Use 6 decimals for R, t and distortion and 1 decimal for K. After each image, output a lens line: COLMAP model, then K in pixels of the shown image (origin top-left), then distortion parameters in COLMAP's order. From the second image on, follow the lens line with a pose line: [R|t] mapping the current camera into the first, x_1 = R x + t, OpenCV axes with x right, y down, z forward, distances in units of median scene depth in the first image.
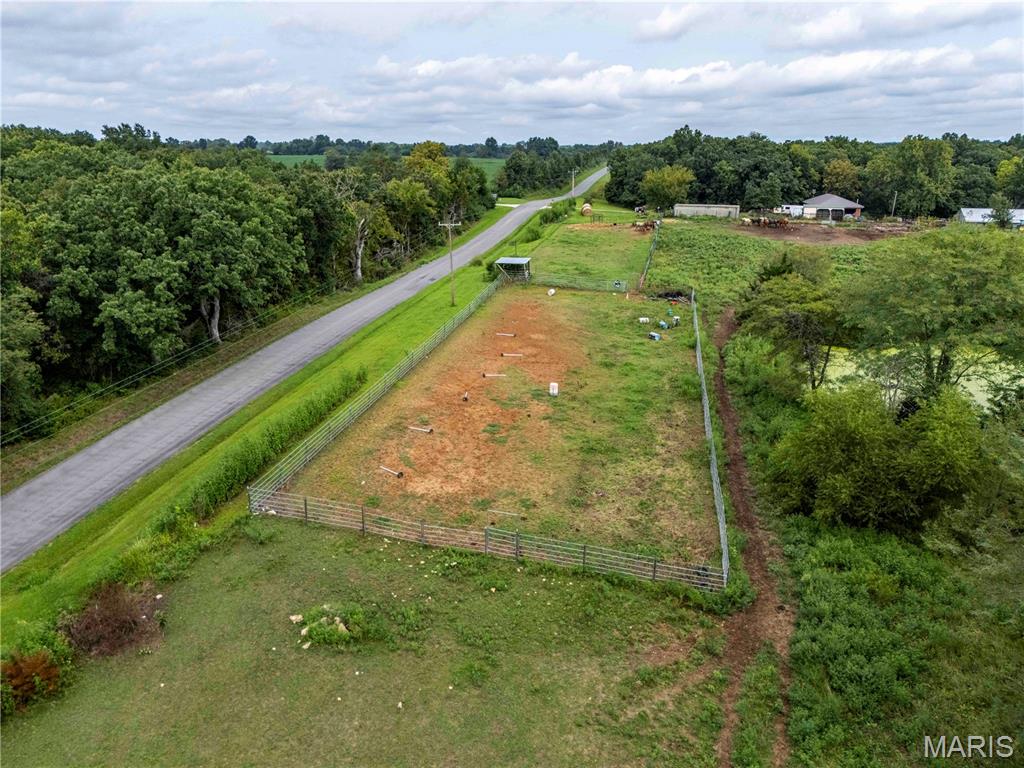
lens RADIAL K [[755.1, 0, 515.7], [0, 755.1, 384.8], [0, 0, 1]] dist [0.086880, -0.082125]
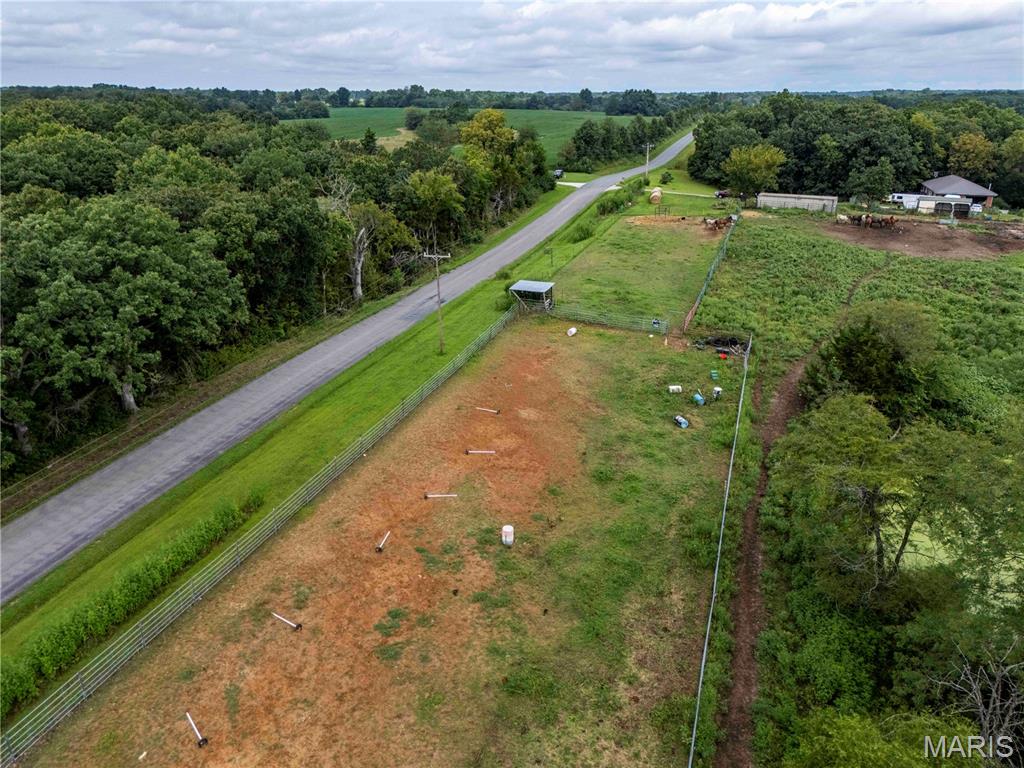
lens RADIAL K [[755.1, 0, 515.7], [0, 755.1, 384.8], [0, 0, 1]] dist [0.086880, -0.082125]
pose [[0.991786, 0.047765, -0.118658, 0.060904], [-0.040095, 0.997000, 0.066205, -0.082639], [0.121464, -0.060904, 0.990726, 0.129121]]
